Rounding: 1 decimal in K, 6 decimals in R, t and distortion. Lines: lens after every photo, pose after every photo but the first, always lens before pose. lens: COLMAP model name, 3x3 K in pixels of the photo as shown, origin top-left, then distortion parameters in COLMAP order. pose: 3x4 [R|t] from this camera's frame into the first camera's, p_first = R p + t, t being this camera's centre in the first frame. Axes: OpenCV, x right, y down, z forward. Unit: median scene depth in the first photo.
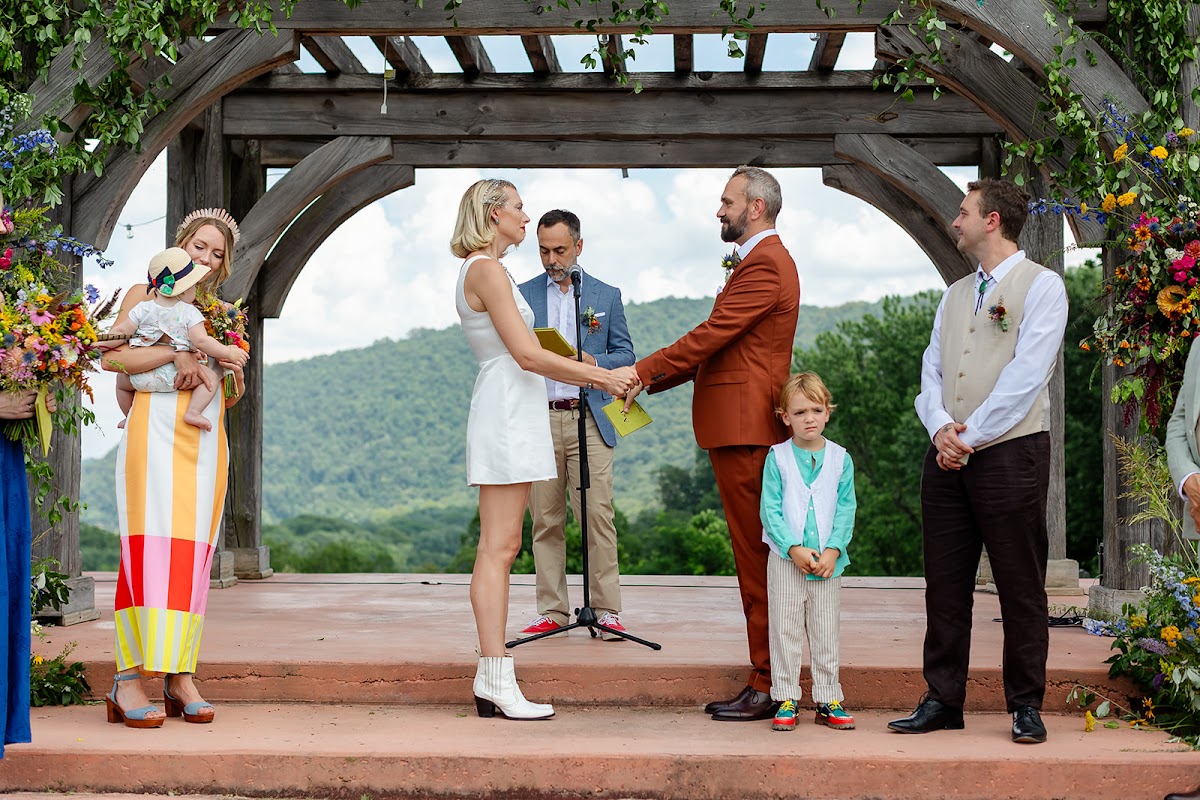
lens RADIAL K [[1808.3, 0, 600.0], [0, 1808.3, 400.0], [0, 0, 1]] dist [0.023003, -0.016993]
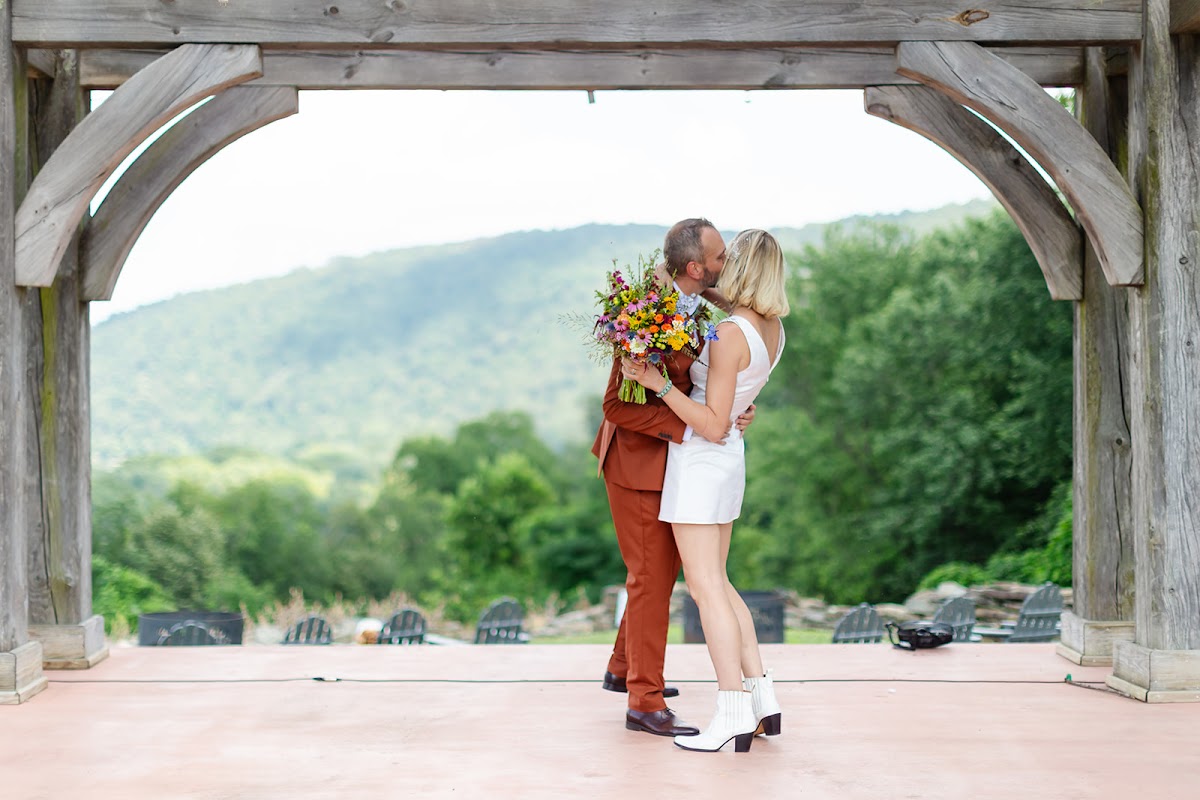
lens RADIAL K [[1808.3, 0, 600.0], [0, 1808.3, 400.0], [0, 0, 1]] dist [0.023003, -0.016993]
pose [[0.999038, -0.007381, 0.043225, -0.015265], [0.005538, 0.999077, 0.042604, -0.036331], [-0.043500, -0.042324, 0.998157, 0.279614]]
